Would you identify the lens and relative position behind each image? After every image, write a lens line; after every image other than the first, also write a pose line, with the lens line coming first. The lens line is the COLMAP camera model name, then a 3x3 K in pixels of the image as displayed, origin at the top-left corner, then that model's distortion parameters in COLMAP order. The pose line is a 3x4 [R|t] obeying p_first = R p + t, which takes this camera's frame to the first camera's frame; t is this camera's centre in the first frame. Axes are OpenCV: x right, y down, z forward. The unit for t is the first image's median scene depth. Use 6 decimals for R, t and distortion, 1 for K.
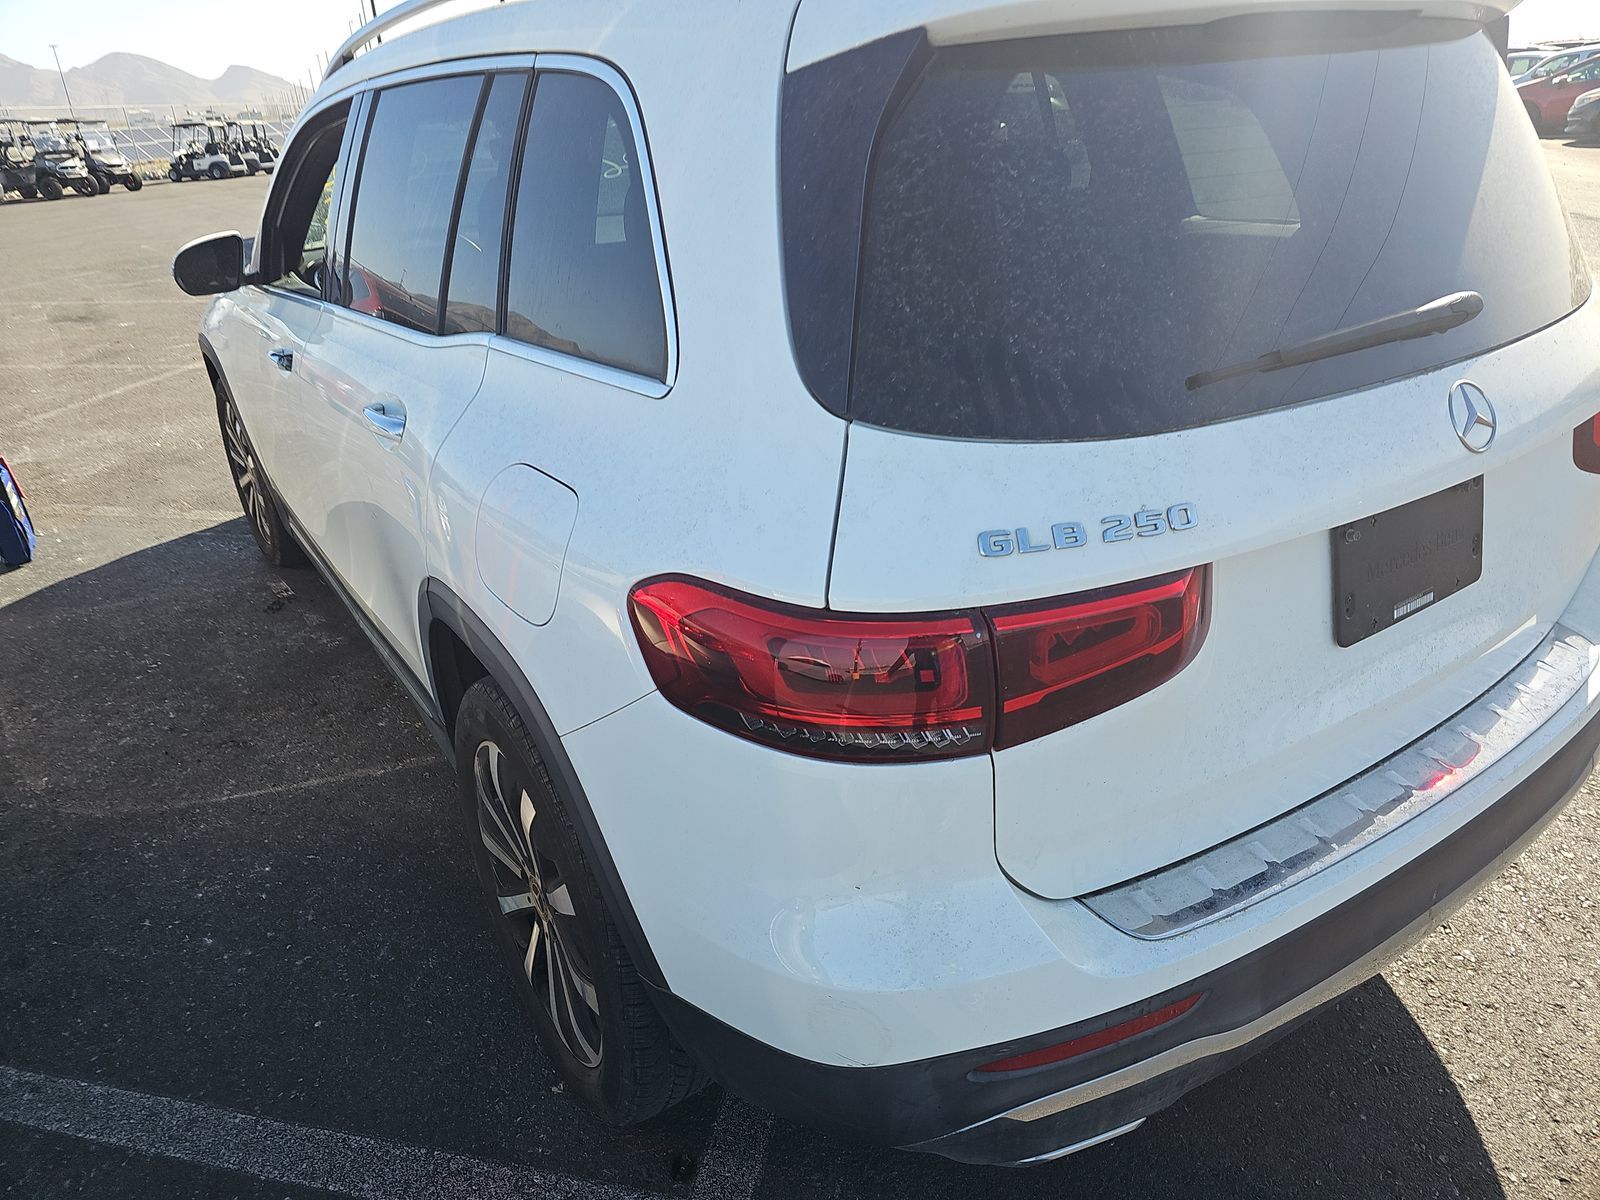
lens RADIAL K [[1086.5, 0, 802.8], [0, 1086.5, 549.5], [0, 0, 1]] dist [0.067994, -0.060087]
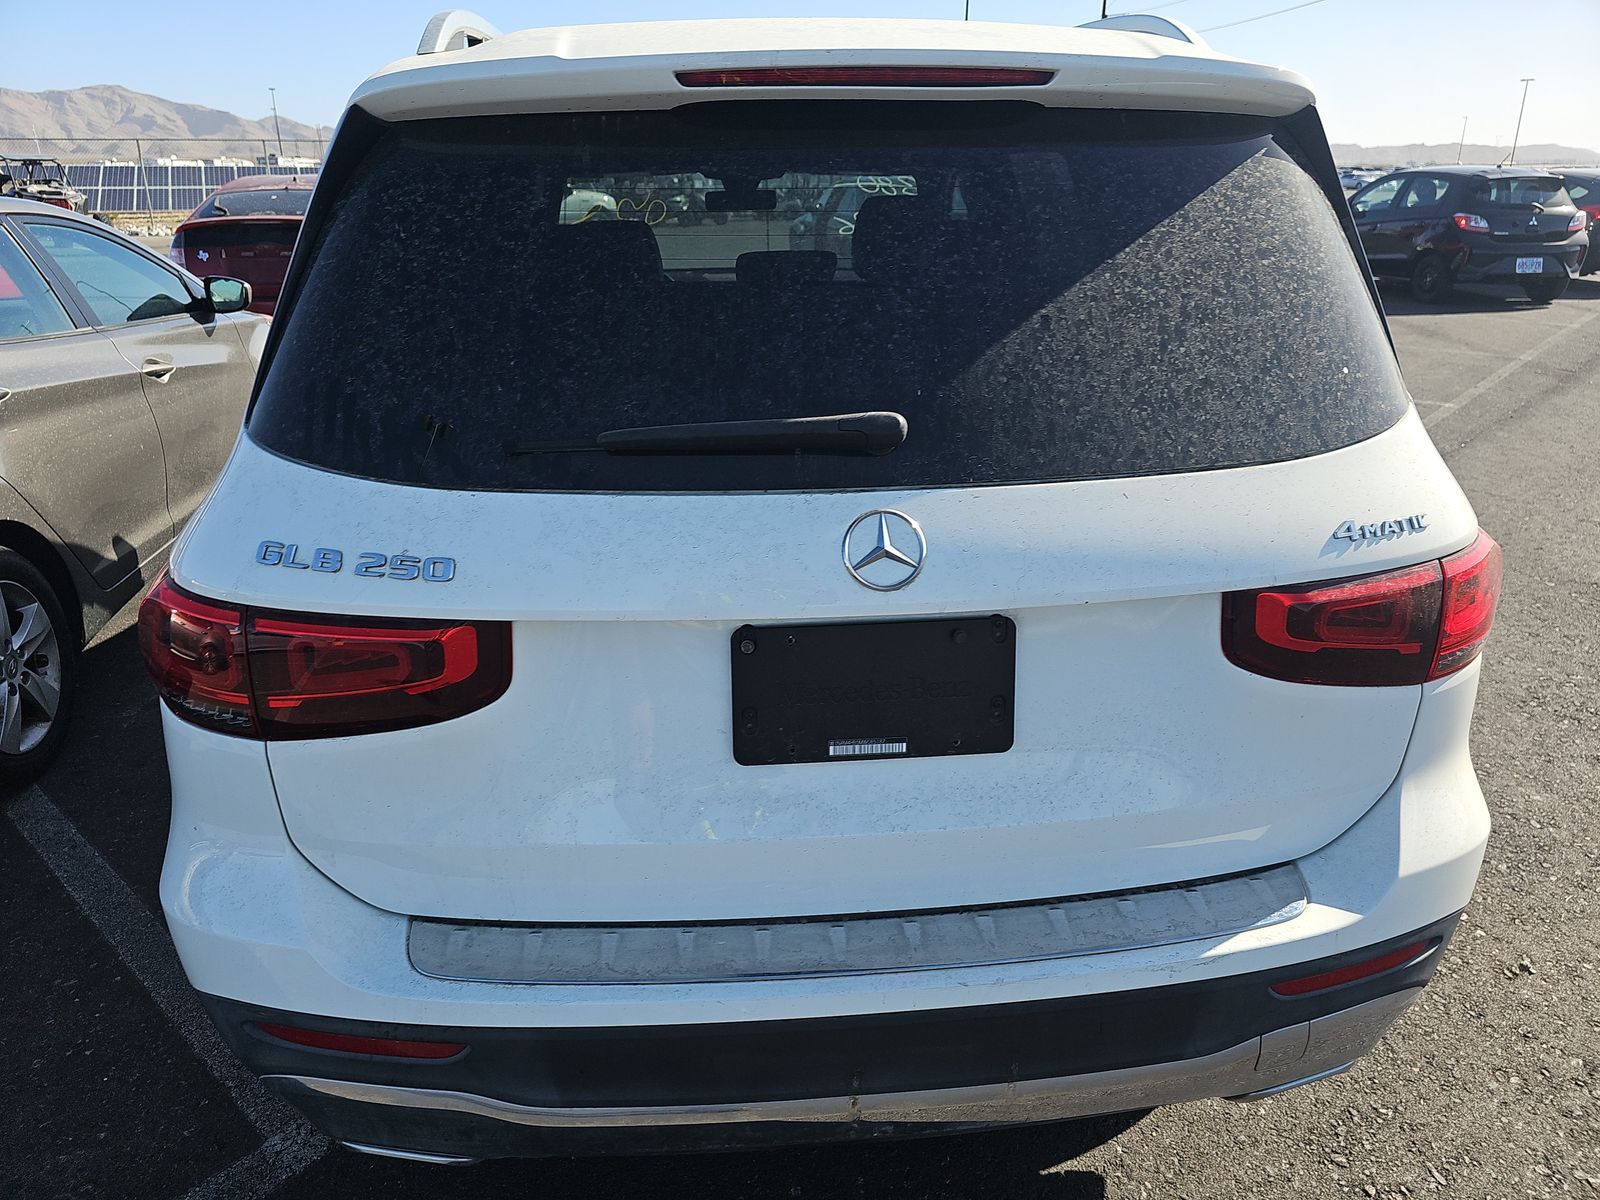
lens RADIAL K [[1086.5, 0, 802.8], [0, 1086.5, 549.5], [0, 0, 1]] dist [0.067994, -0.060087]
pose [[0.879022, 0.200856, -0.432409, 1.014437], [-0.221459, 0.975166, 0.002775, -0.117513], [0.422228, 0.093322, 0.901673, 0.182097]]
